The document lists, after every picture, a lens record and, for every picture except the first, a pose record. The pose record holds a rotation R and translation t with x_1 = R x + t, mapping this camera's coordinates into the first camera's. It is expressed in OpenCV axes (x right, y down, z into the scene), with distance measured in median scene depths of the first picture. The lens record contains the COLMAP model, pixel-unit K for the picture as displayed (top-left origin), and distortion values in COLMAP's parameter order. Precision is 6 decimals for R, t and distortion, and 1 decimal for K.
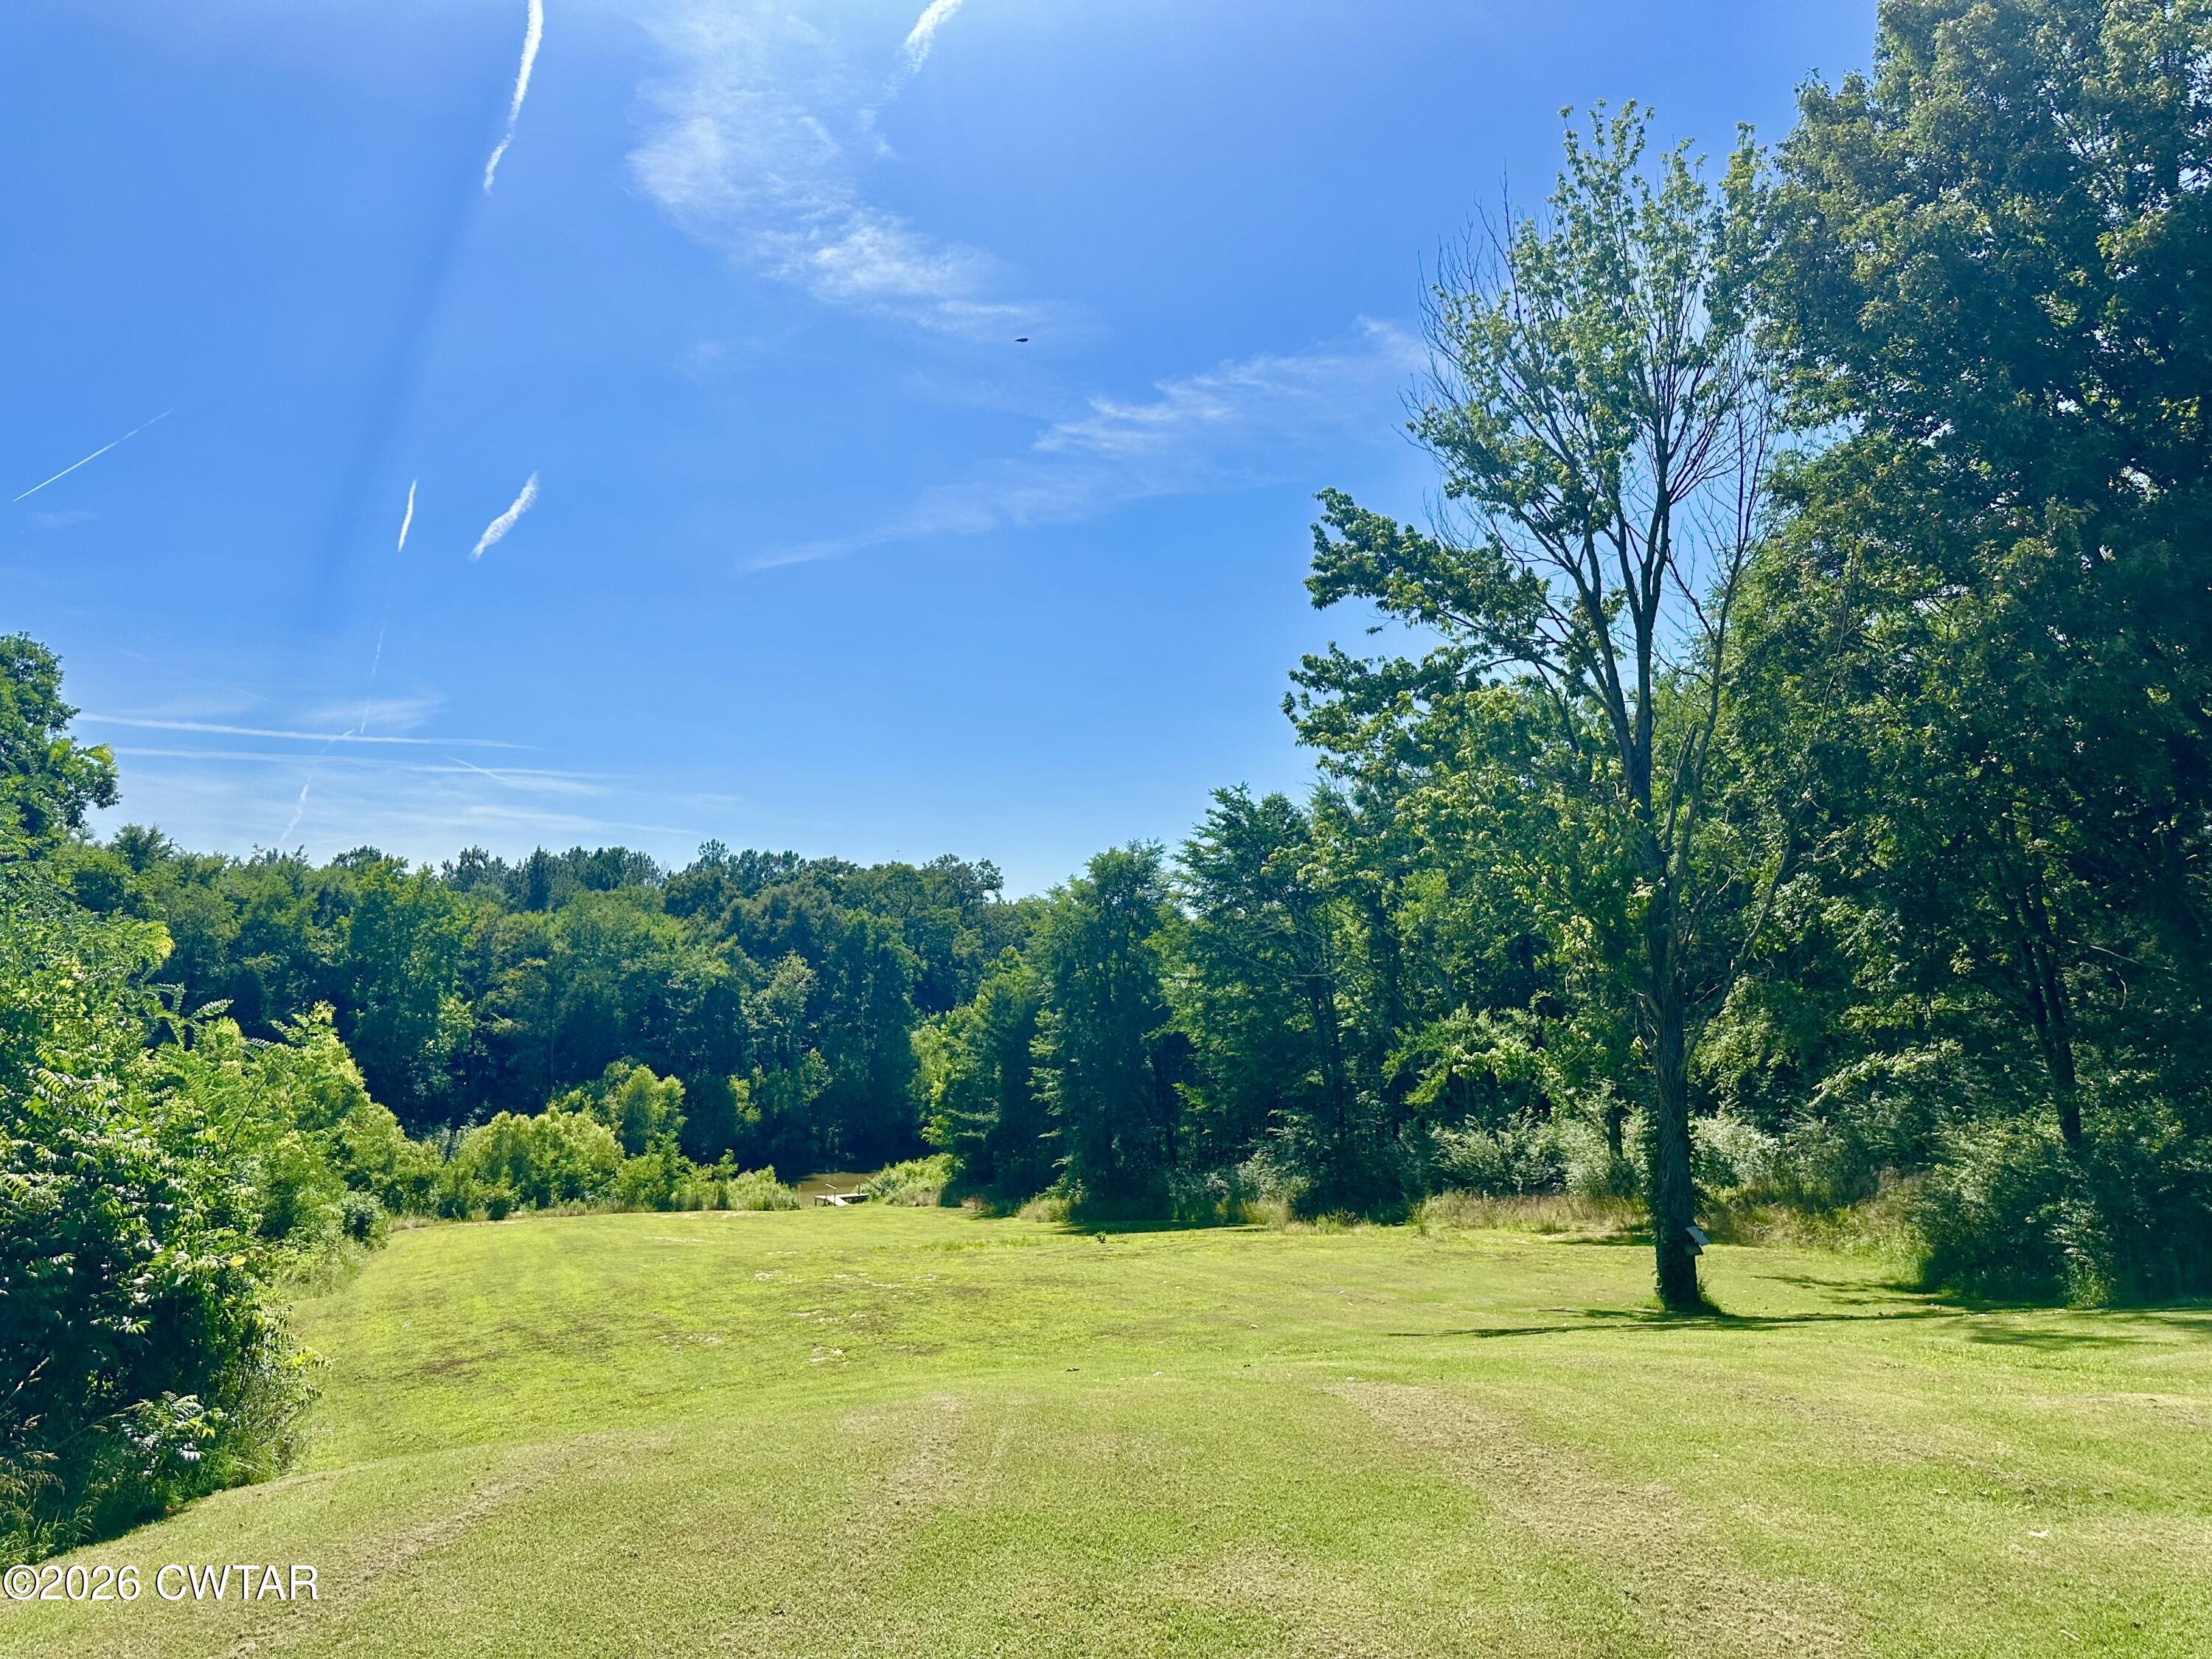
lens RADIAL K [[1547.9, 0, 1116.3], [0, 1547.9, 810.2], [0, 0, 1]] dist [0.146802, -0.248951]
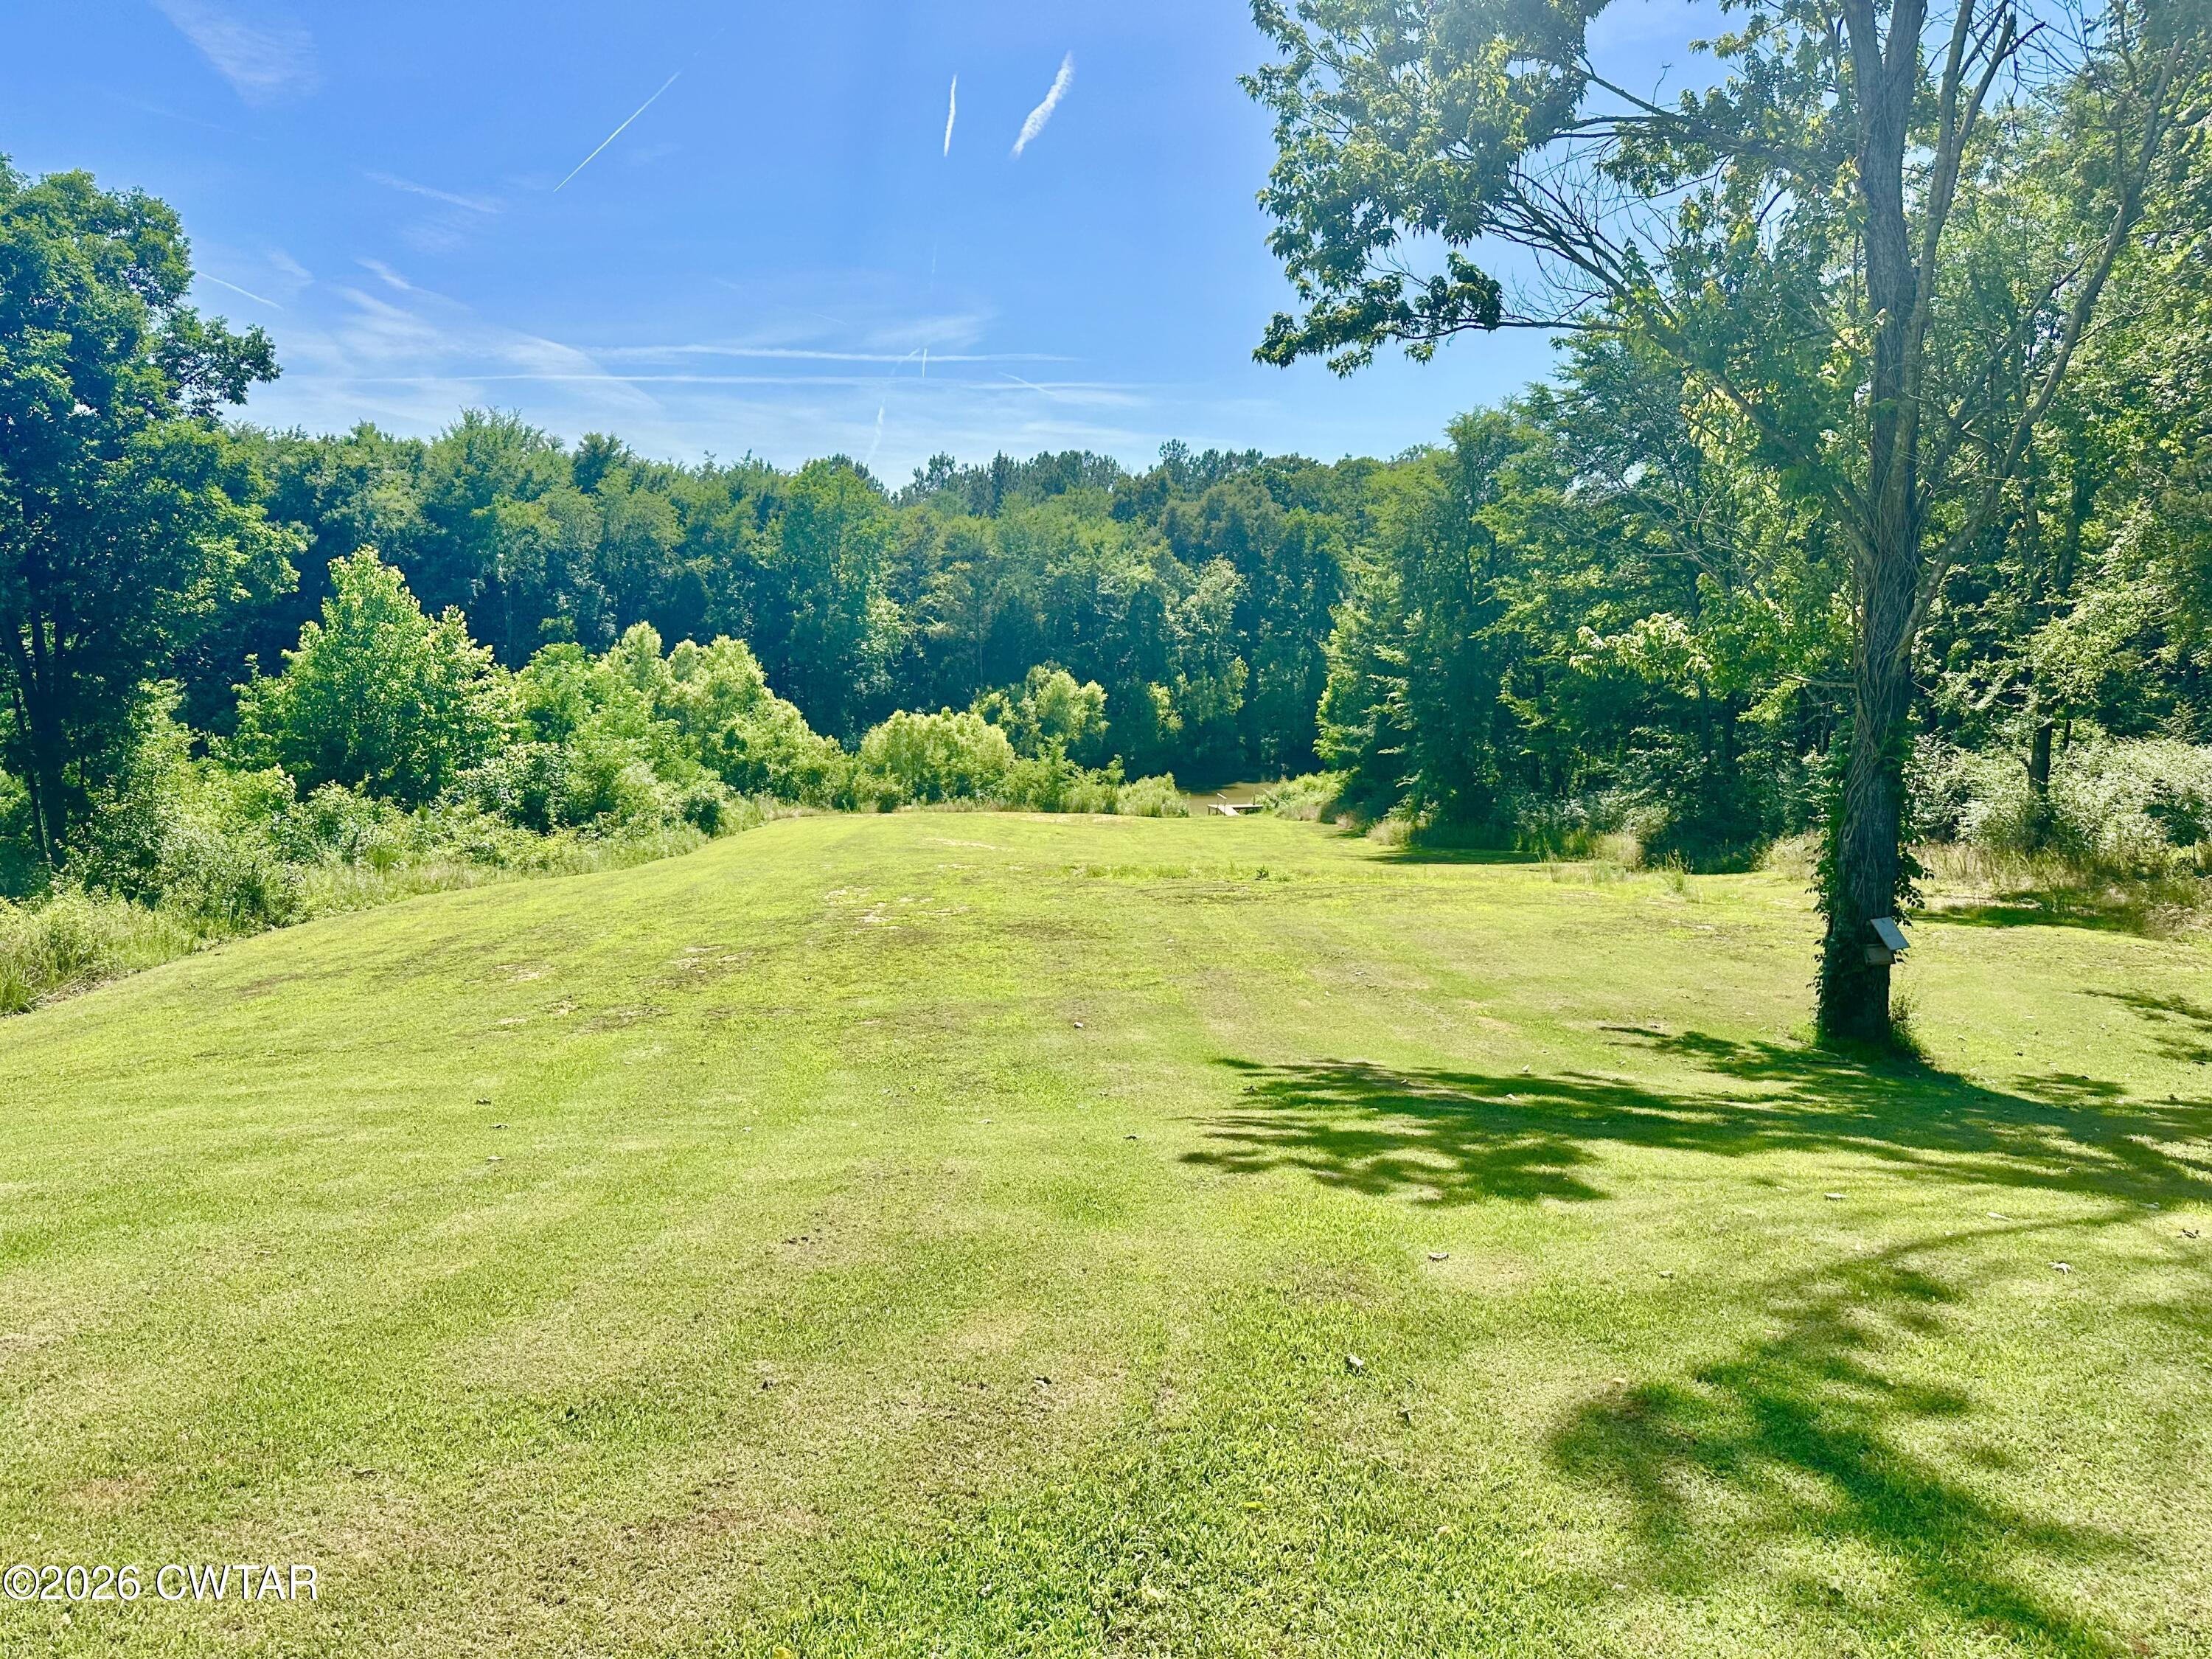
lens RADIAL K [[1563.1, 0, 1107.9], [0, 1563.1, 827.9], [0, 0, 1]] dist [0.203455, -0.224044]
pose [[0.942079, 0.044714, -0.332396, 0.066907], [0.041134, 0.968187, 0.246823, 0.015226], [0.332858, -0.246200, 0.910270, 0.079421]]
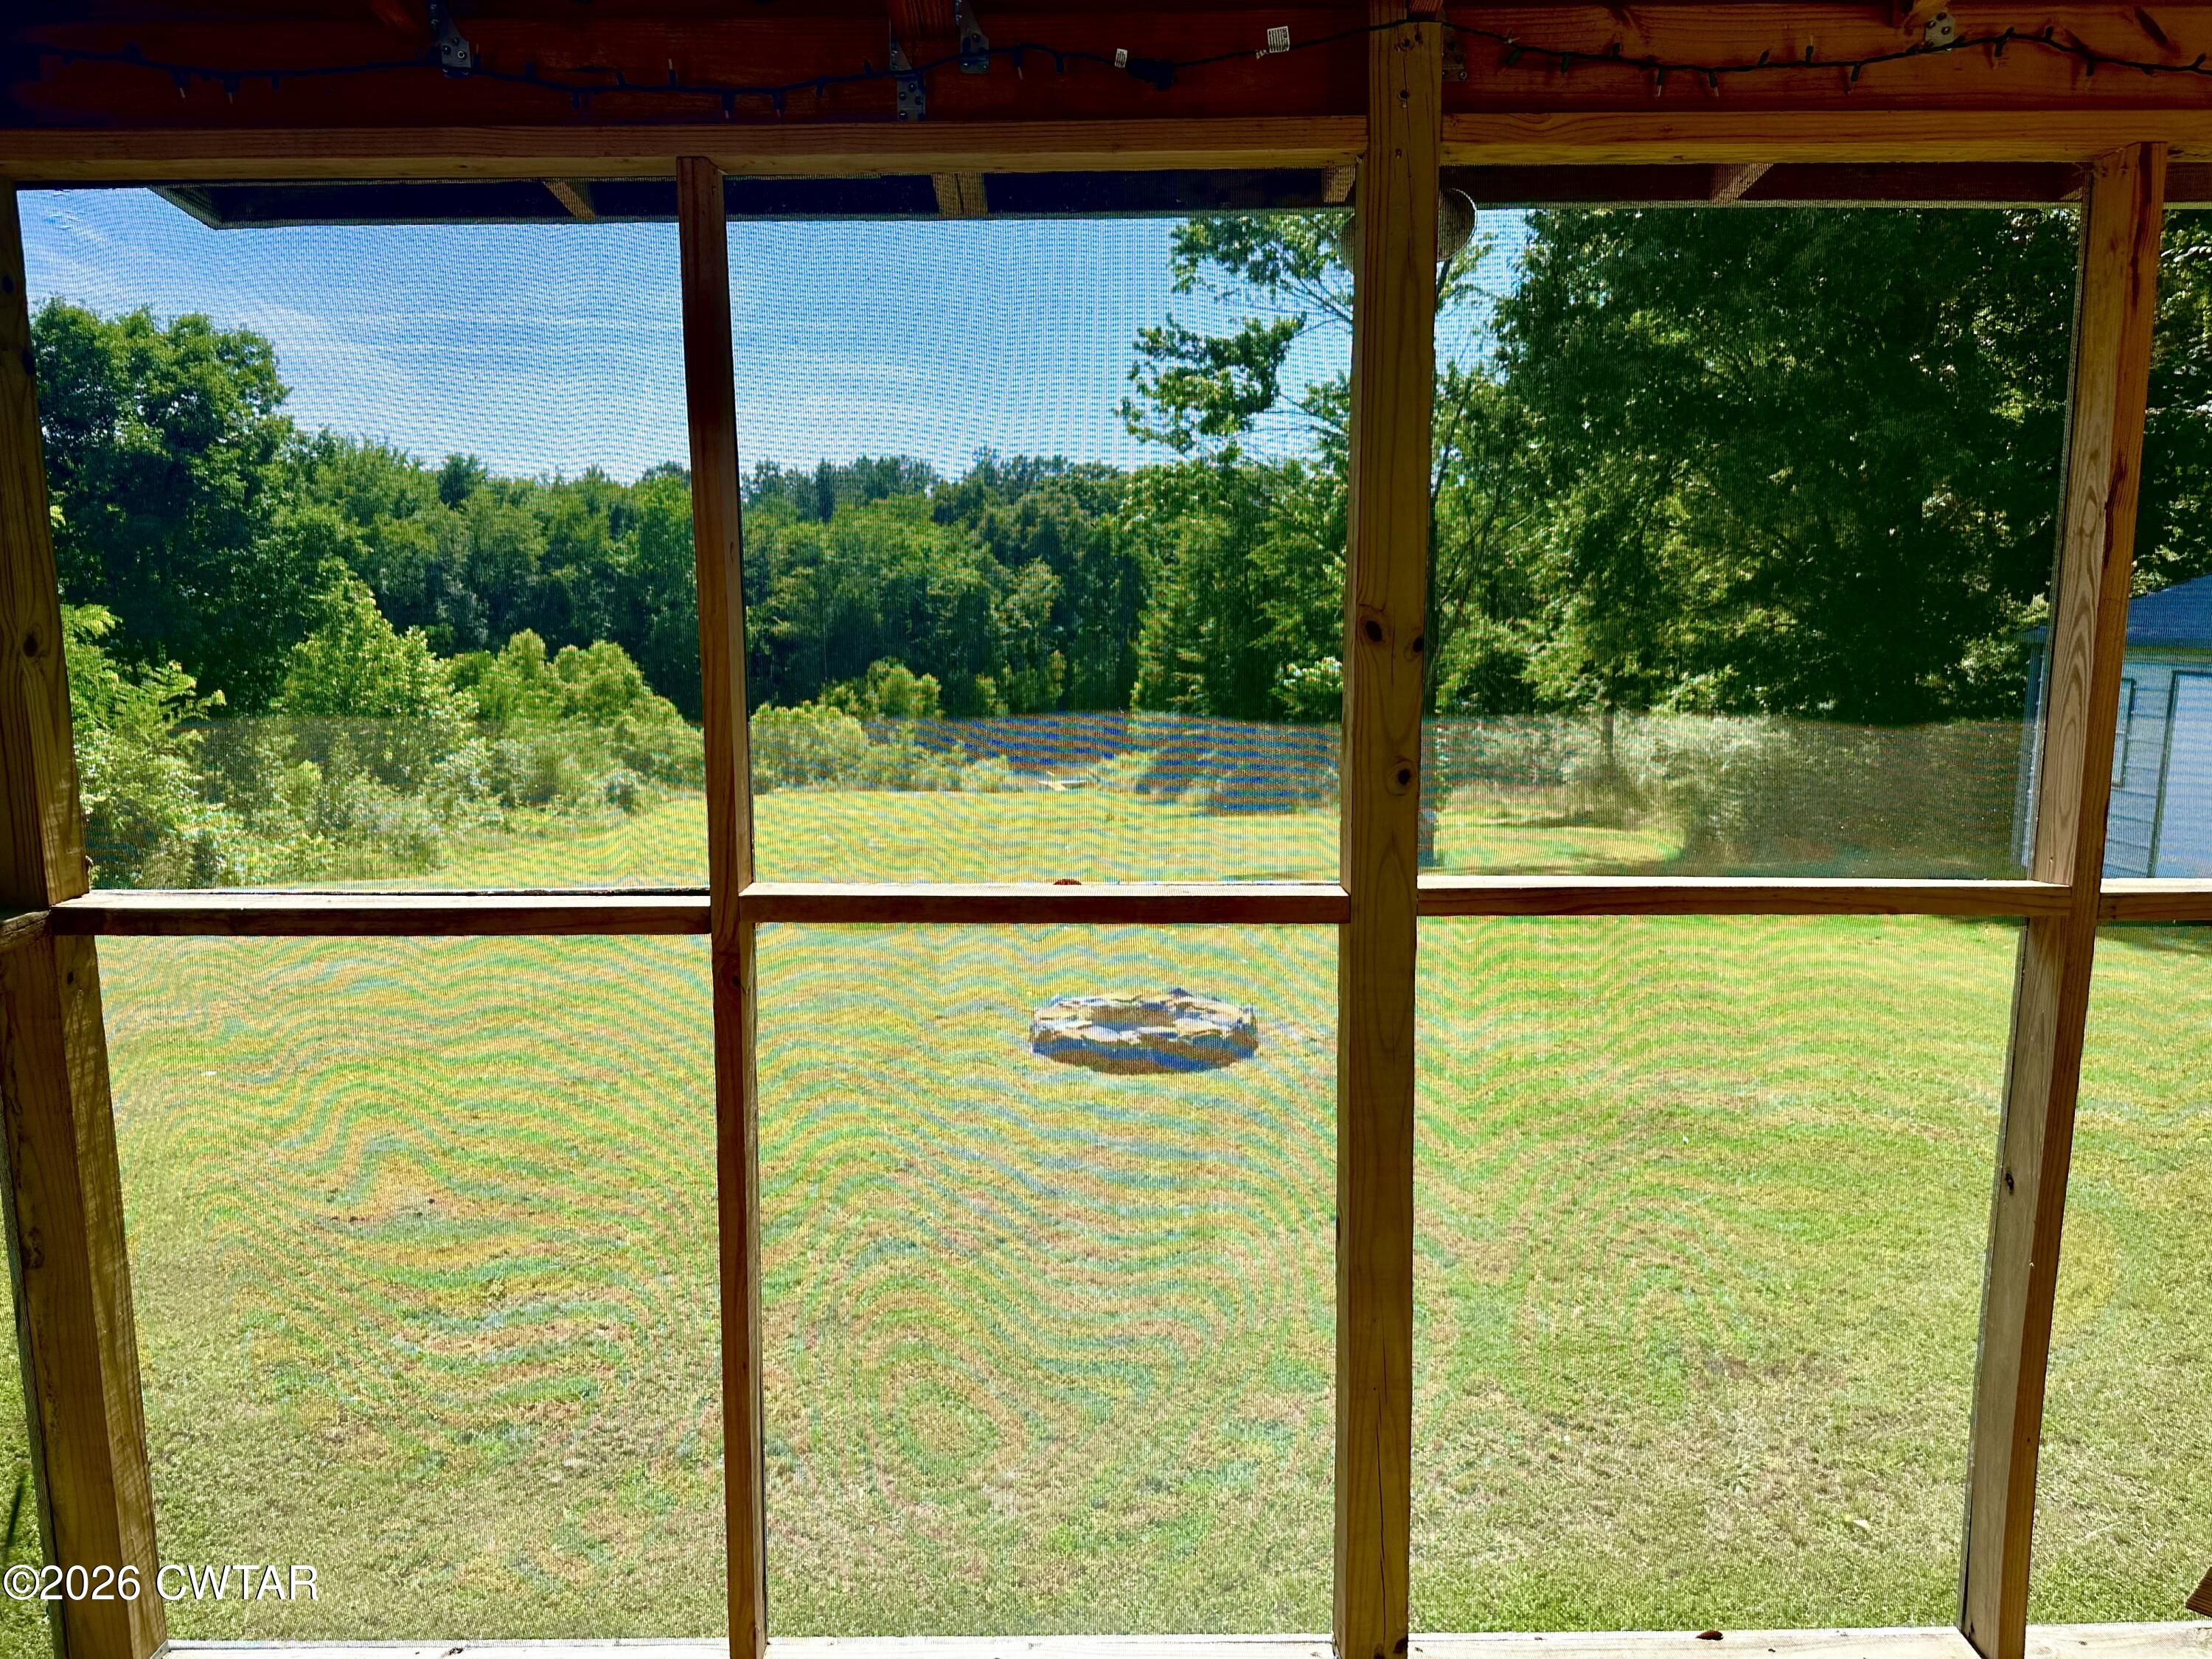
lens RADIAL K [[1565.1, 0, 1112.6], [0, 1565.1, 823.2], [0, 0, 1]] dist [0.144359, -0.114503]
pose [[0.977113, 0.020267, -0.211752, 0.088945], [0.035999, 0.965339, 0.258506, -0.012395], [0.209651, -0.260212, 0.942516, -0.051248]]
